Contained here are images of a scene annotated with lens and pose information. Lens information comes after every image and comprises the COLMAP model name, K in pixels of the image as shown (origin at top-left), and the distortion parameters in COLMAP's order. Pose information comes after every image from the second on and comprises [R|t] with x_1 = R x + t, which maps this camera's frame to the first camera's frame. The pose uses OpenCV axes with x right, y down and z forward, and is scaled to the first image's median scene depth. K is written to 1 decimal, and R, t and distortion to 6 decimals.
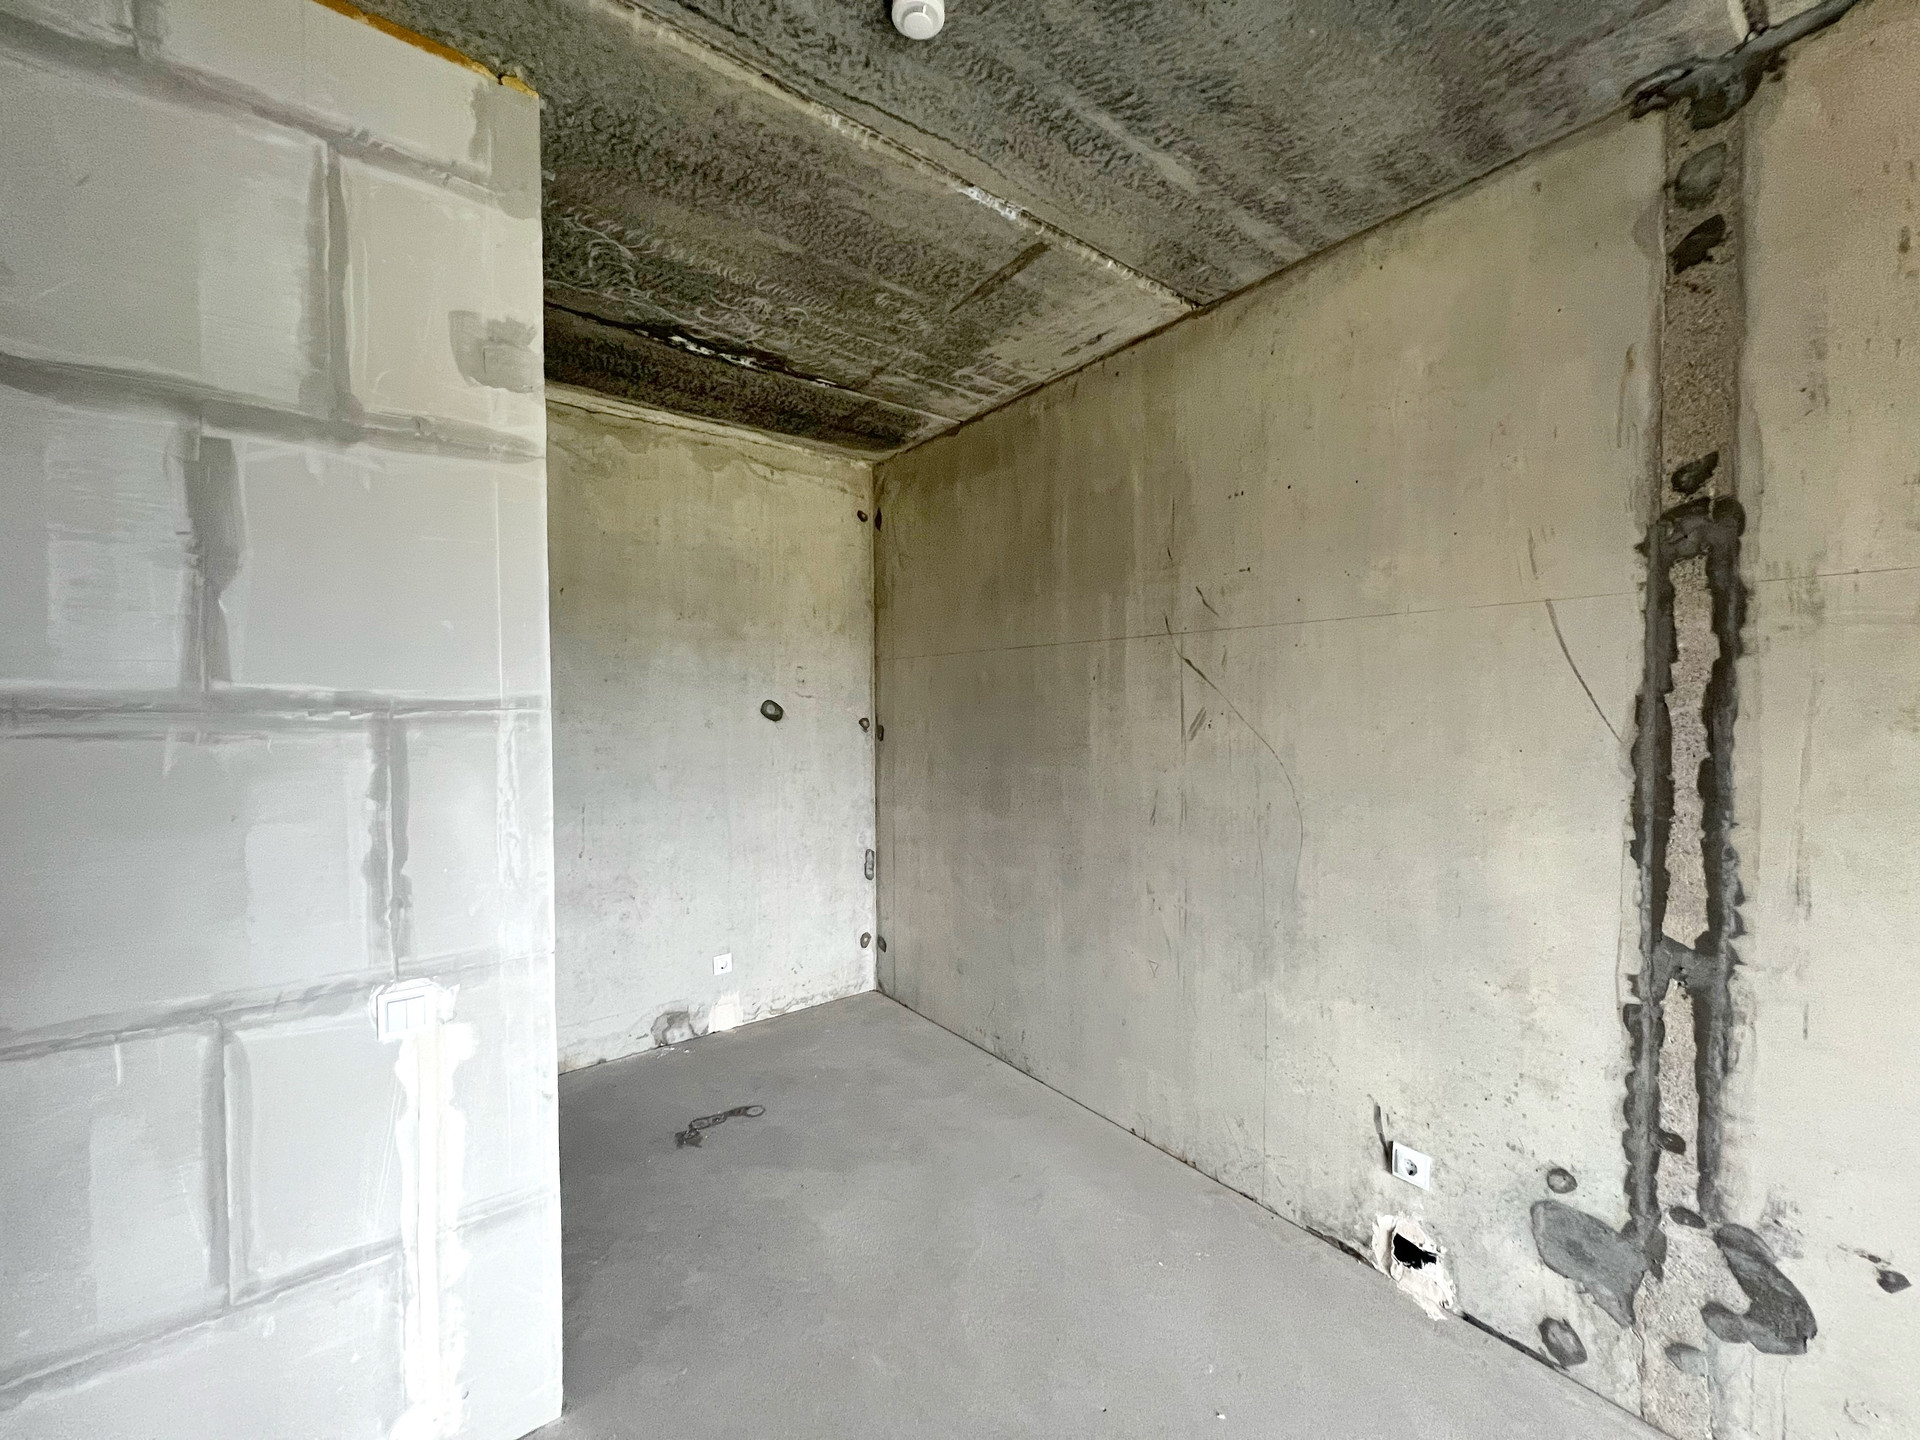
lens RADIAL K [[766.3, 0, 960.4], [0, 766.3, 724.4], [0, 0, 1]] dist [-0.000388, 0.000186]
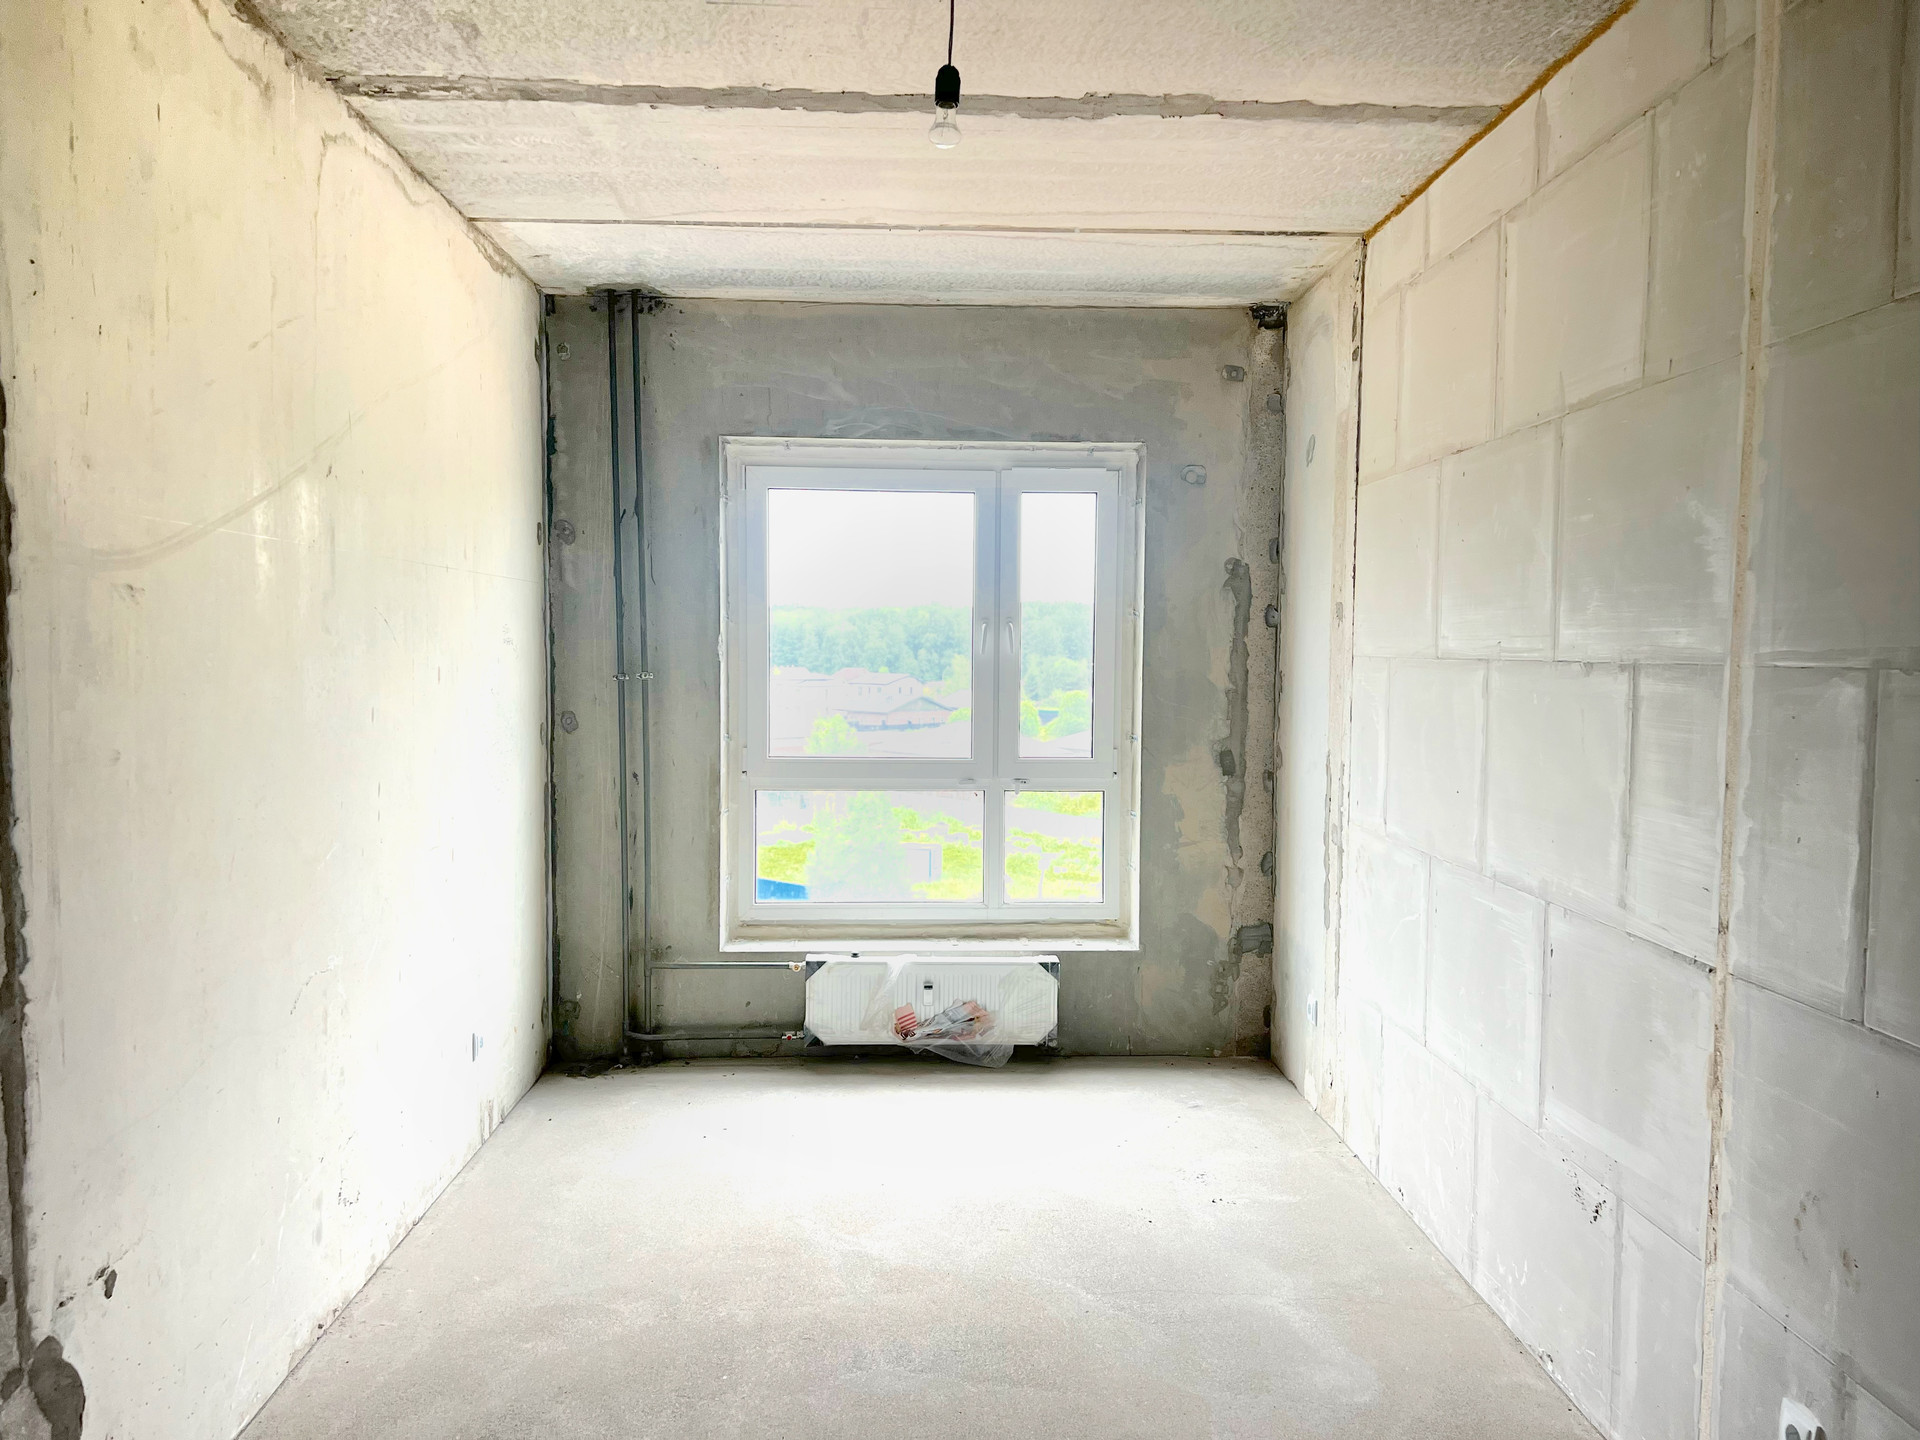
lens RADIAL K [[1440.0, 0, 963.0], [0, 1440.0, 726.9], [0, 0, 1]] dist [0.064266, -0.071293]
pose [[-0.814534, -0.035166, 0.579049, -0.522080], [0.012120, 0.996912, 0.077591, -0.054344], [-0.579990, 0.070218, -0.811592, 1.528578]]
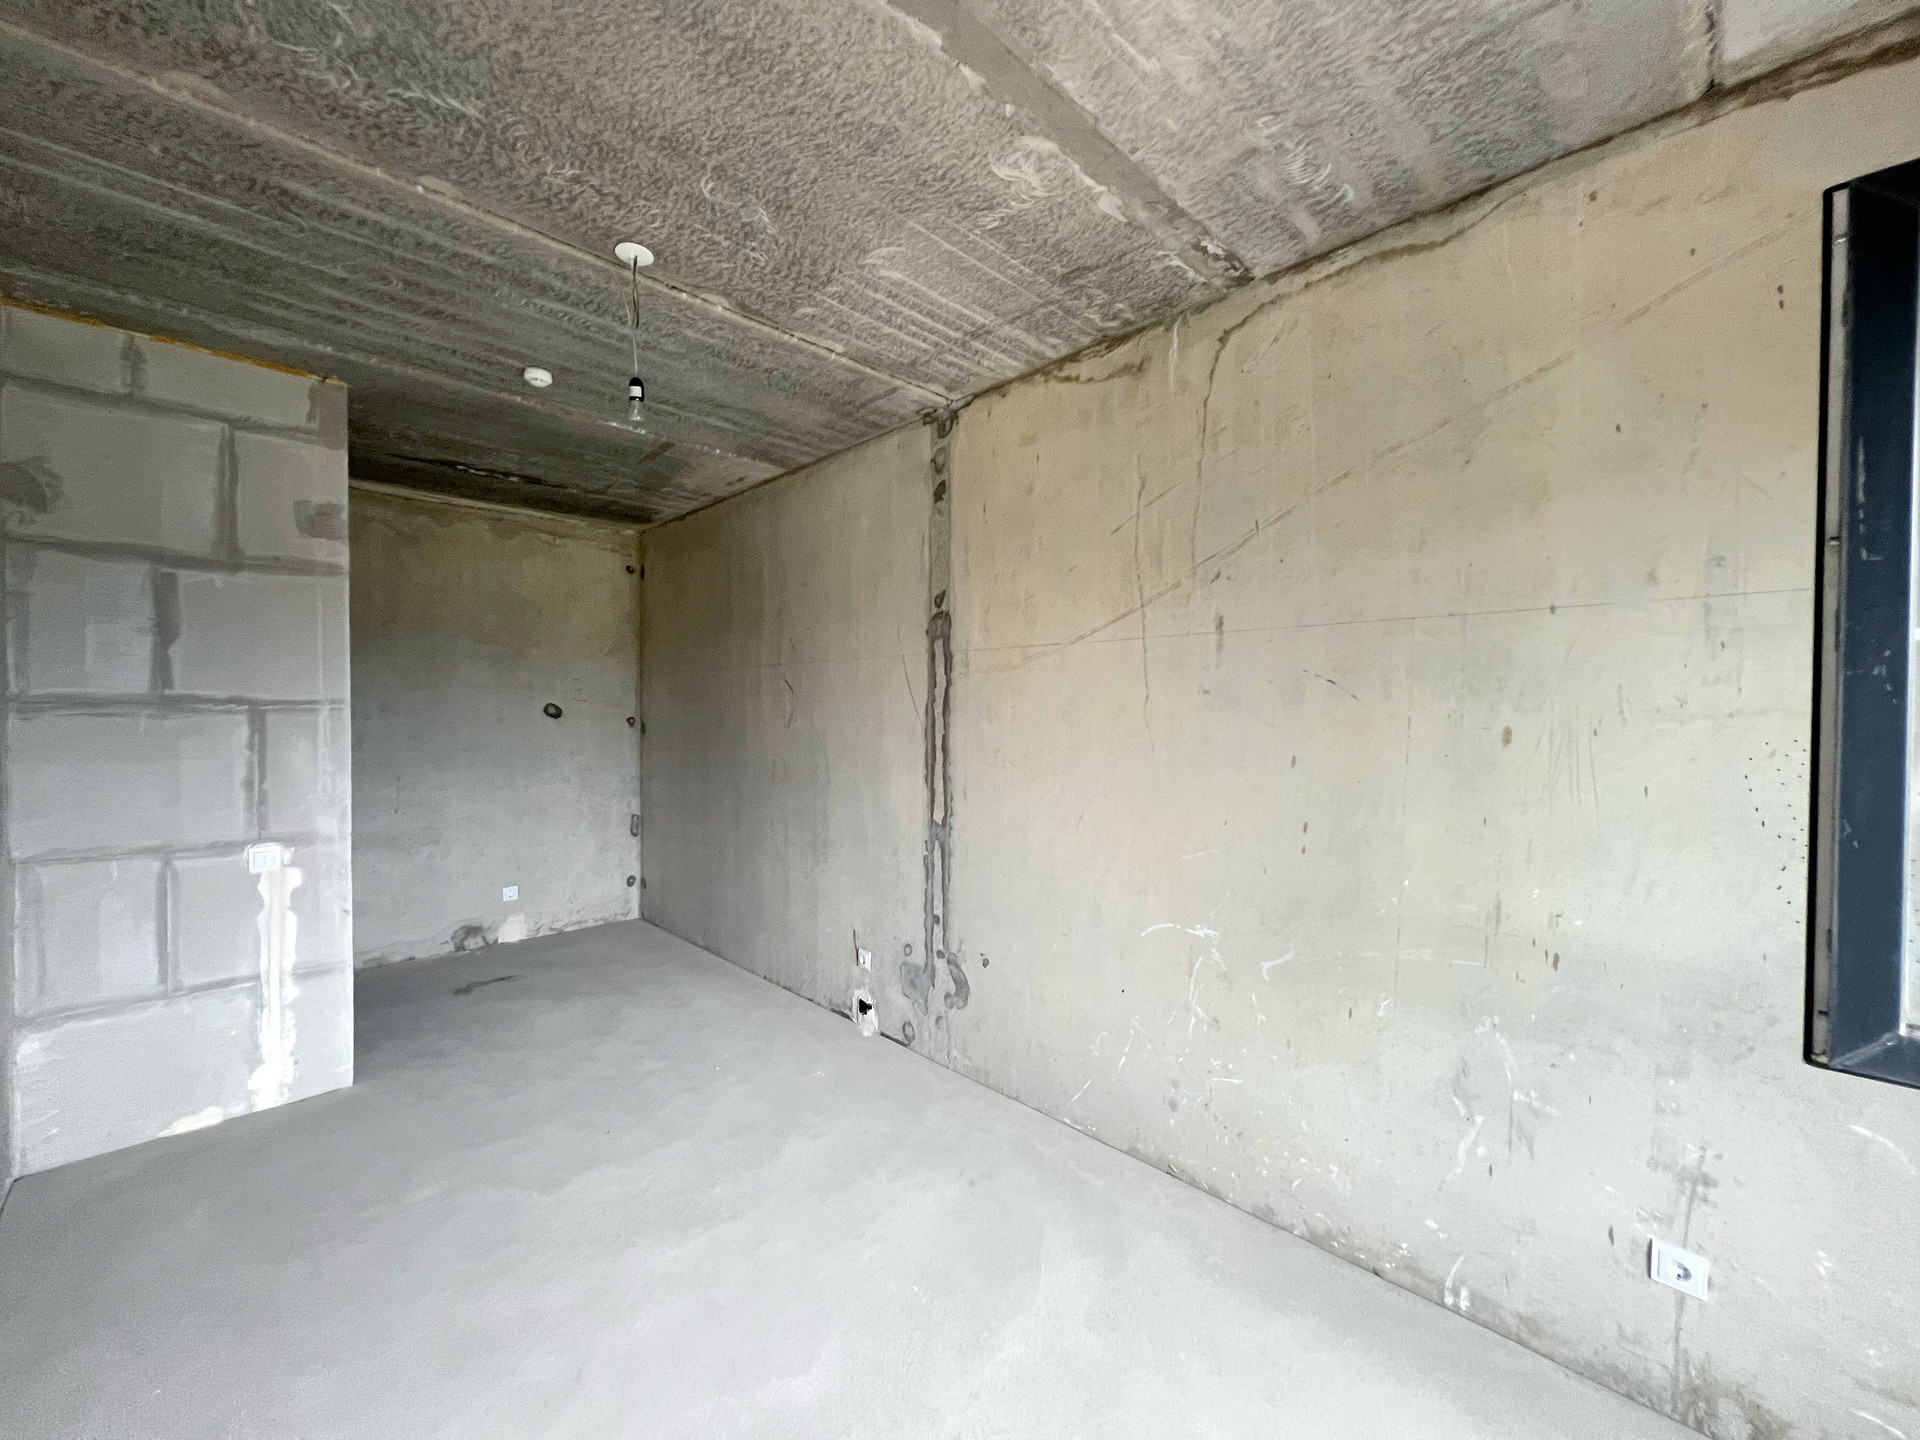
lens RADIAL K [[766.3, 0, 961.9], [0, 766.3, 724.7], [0, 0, 1]] dist [-0.000388, 0.000186]
pose [[0.992692, 0.006455, 0.120500, 0.745063], [-0.005322, 0.999939, -0.009715, 0.038505], [-0.120555, 0.009003, 0.992666, -1.070910]]
